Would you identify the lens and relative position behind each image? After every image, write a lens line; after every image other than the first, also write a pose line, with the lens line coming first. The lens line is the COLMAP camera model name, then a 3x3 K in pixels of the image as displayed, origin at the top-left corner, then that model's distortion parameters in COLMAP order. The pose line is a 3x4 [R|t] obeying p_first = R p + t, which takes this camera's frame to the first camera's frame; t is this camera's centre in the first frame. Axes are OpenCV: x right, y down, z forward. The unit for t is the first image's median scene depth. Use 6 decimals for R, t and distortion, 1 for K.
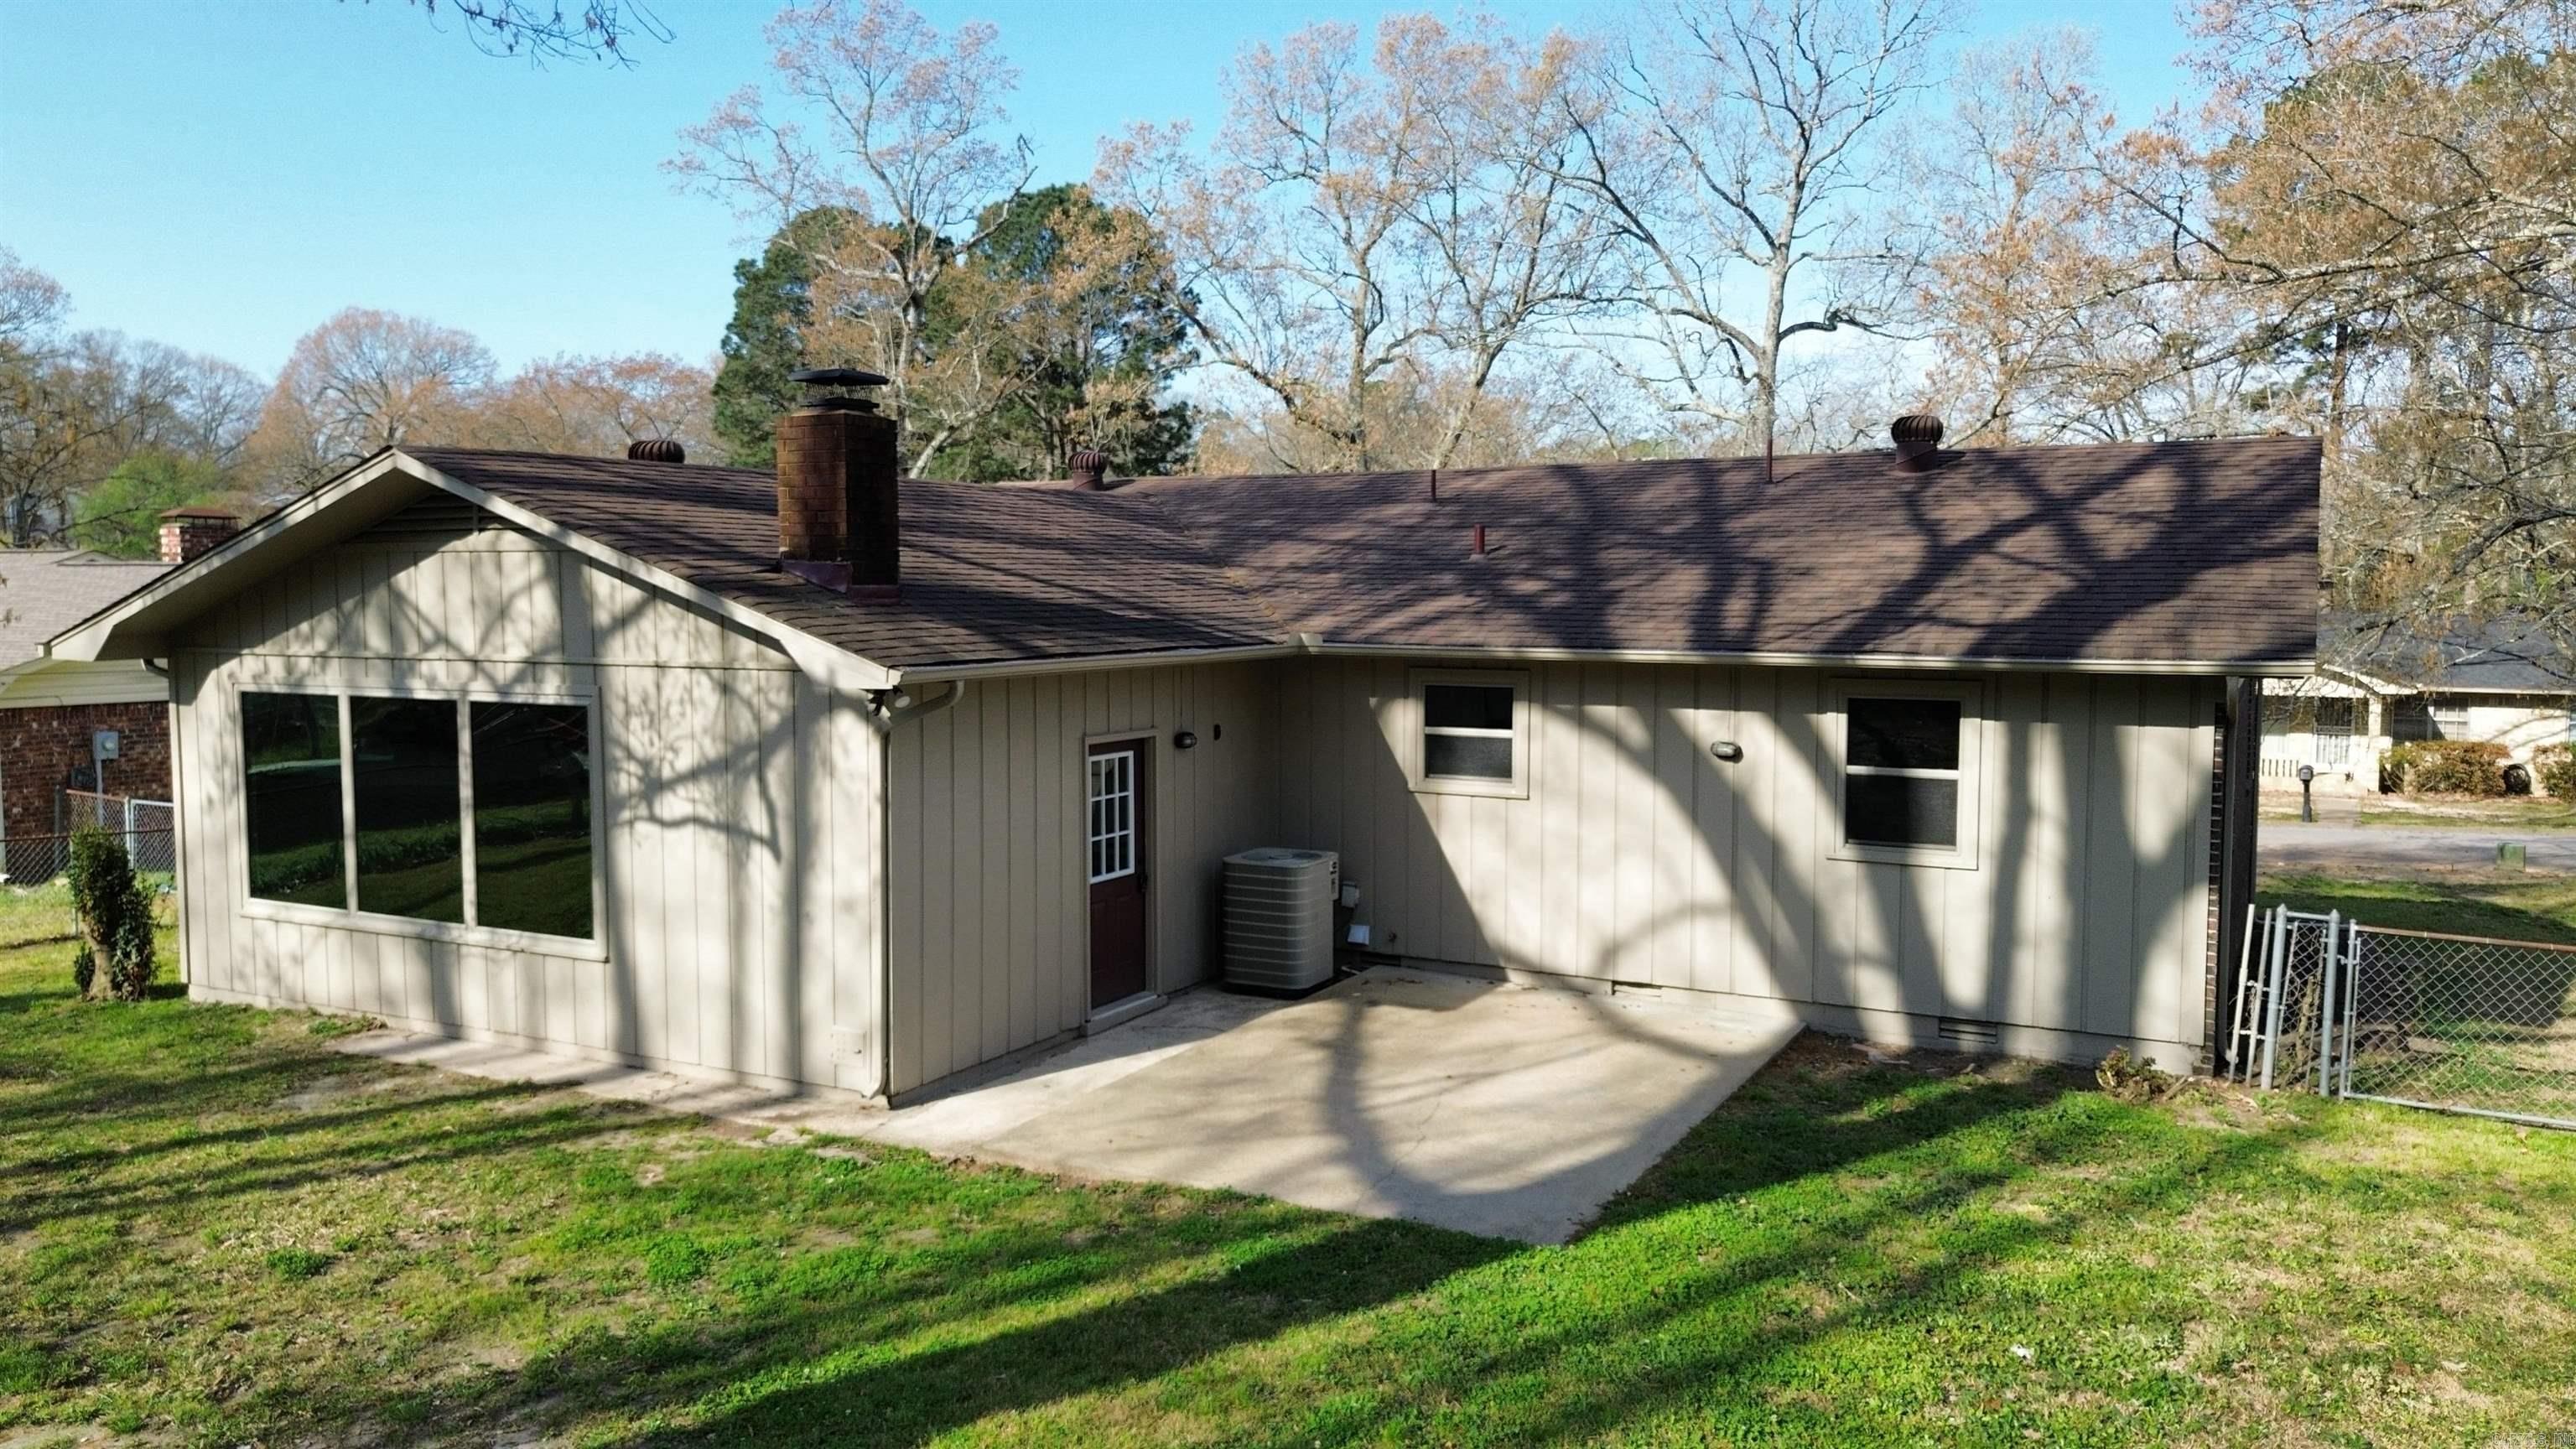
lens RADIAL K [[1865.1, 0, 1288.0], [0, 1865.1, 724.5], [0, 0, 1]] dist [0.083879, -0.100586]
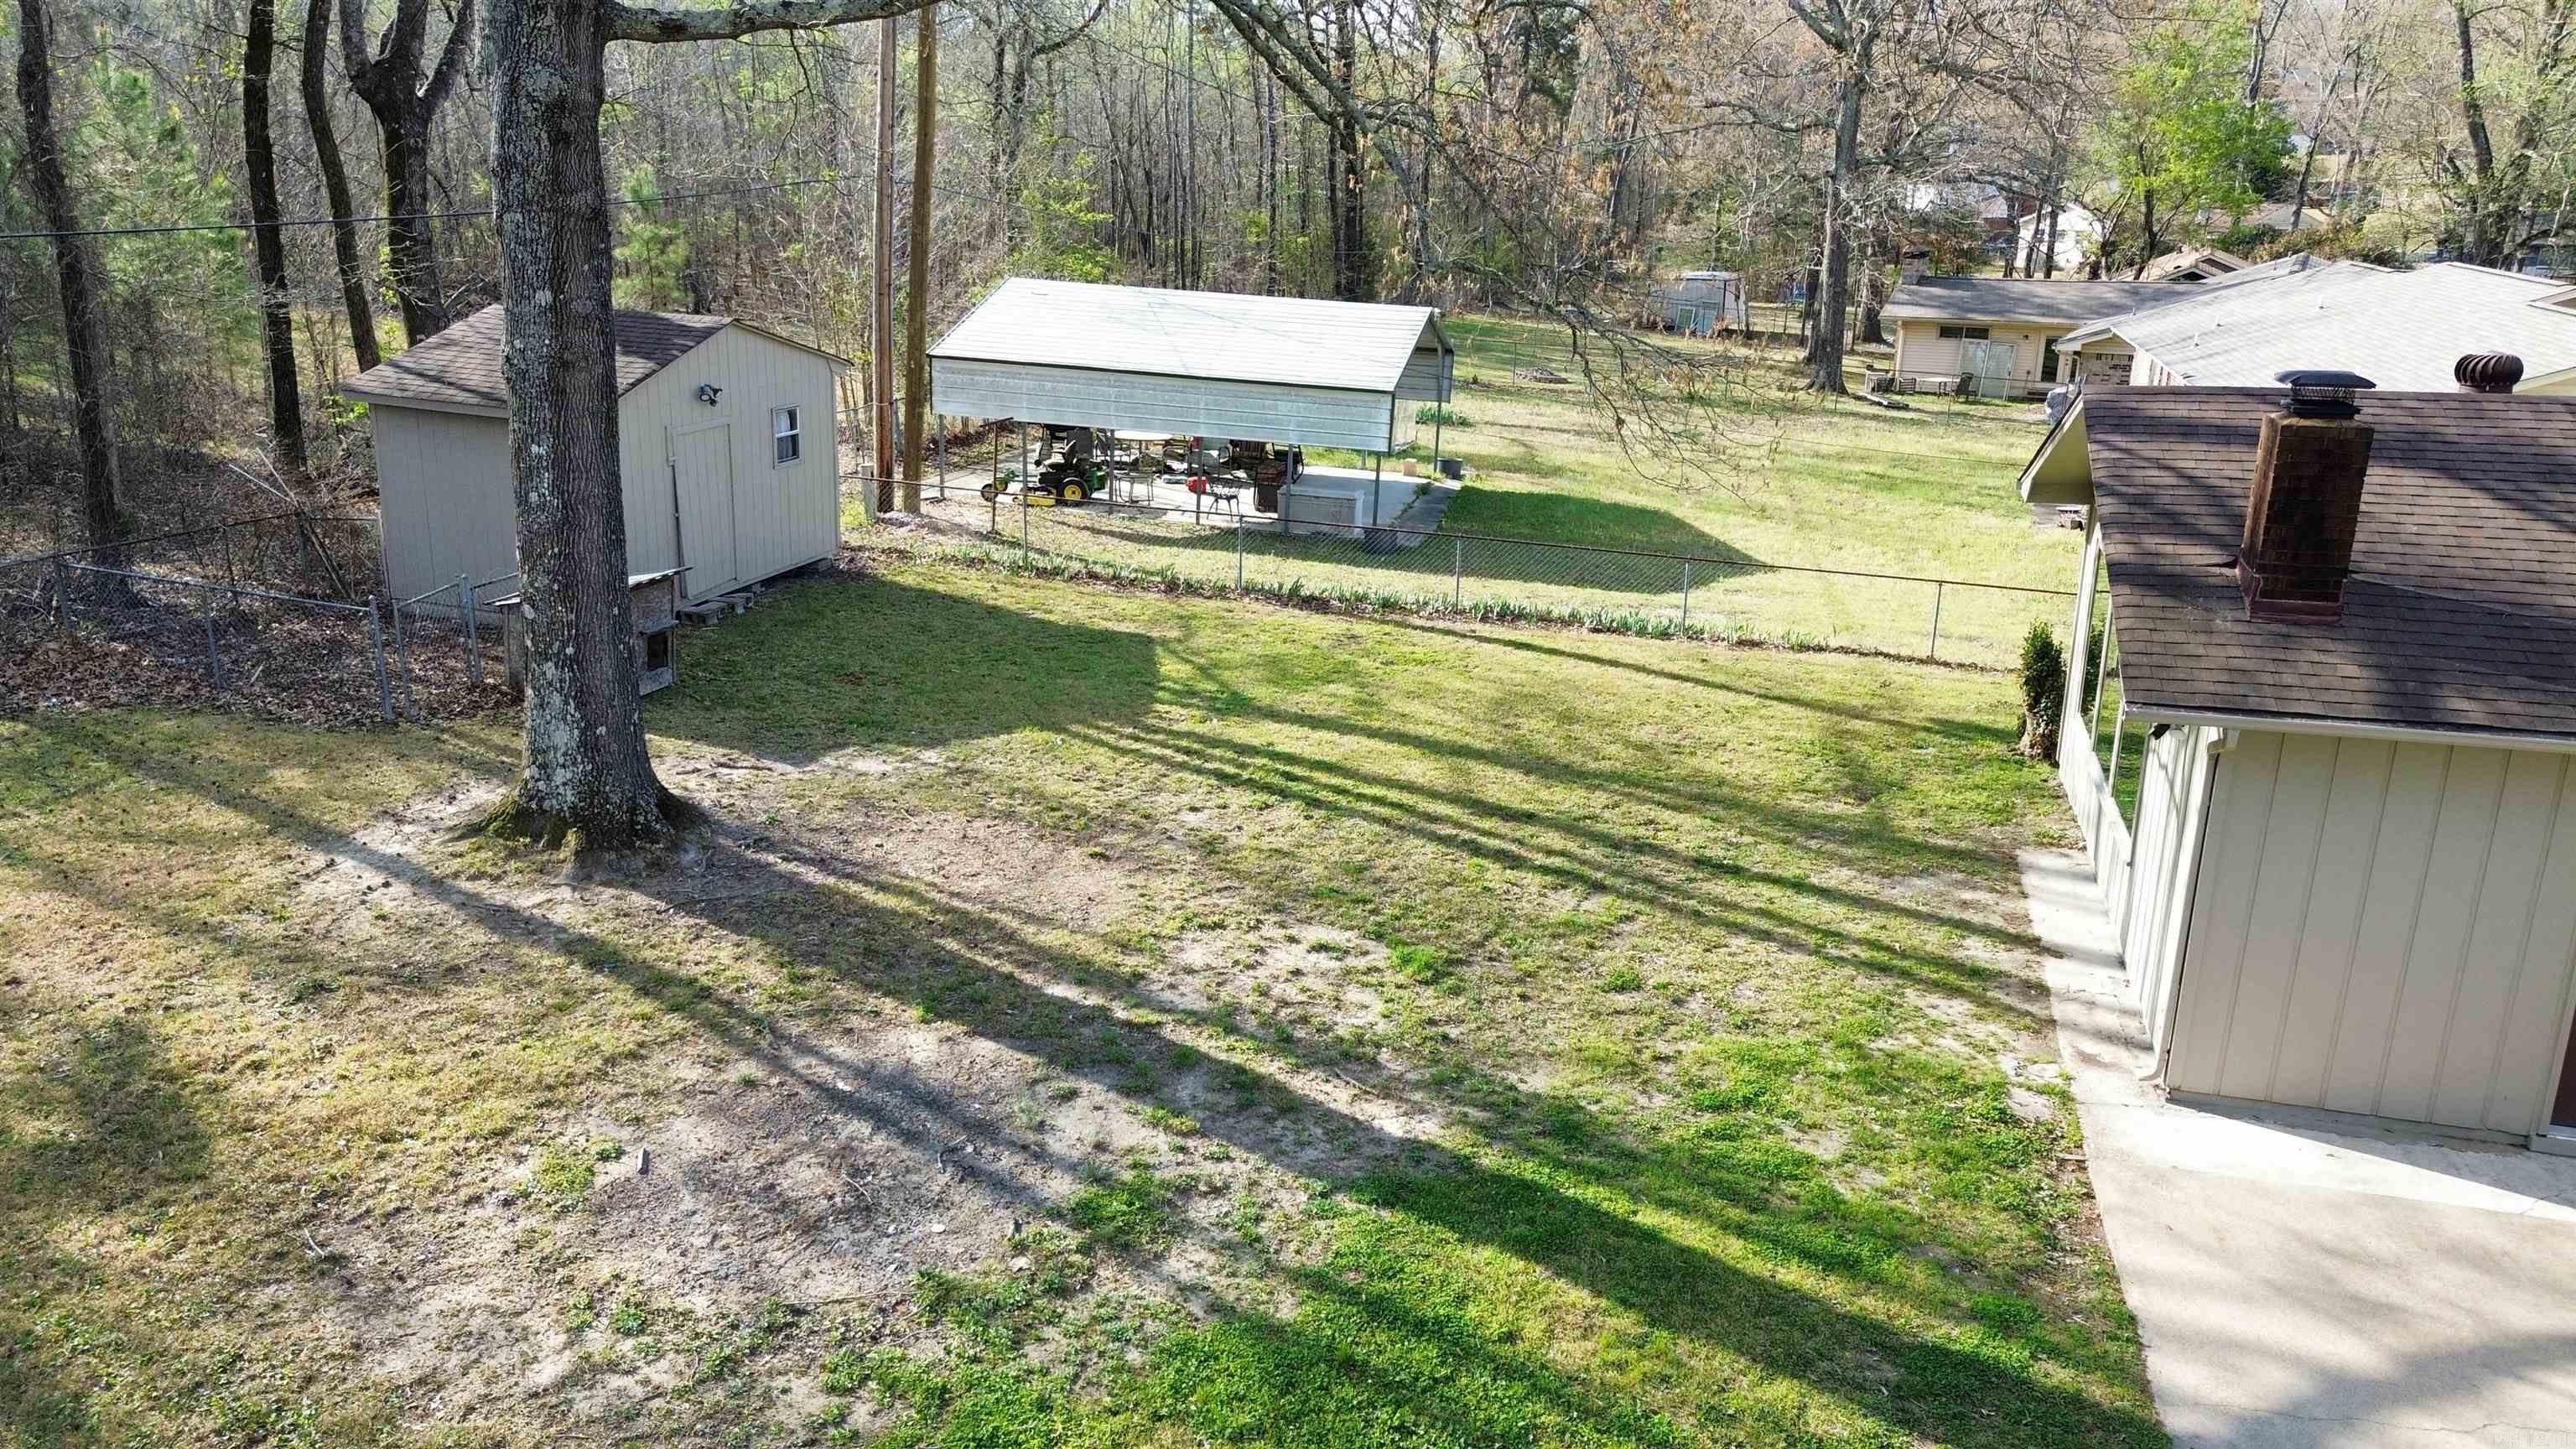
lens RADIAL K [[1854.3, 0, 1288.0], [0, 1854.3, 724.5], [0, 0, 1]] dist [0.079293, -0.059153]
pose [[0.219448, 0.288721, -0.931924, 0.528258], [-0.086456, 0.957205, 0.276195, -0.213601], [0.971786, 0.019960, 0.235018, 0.241070]]
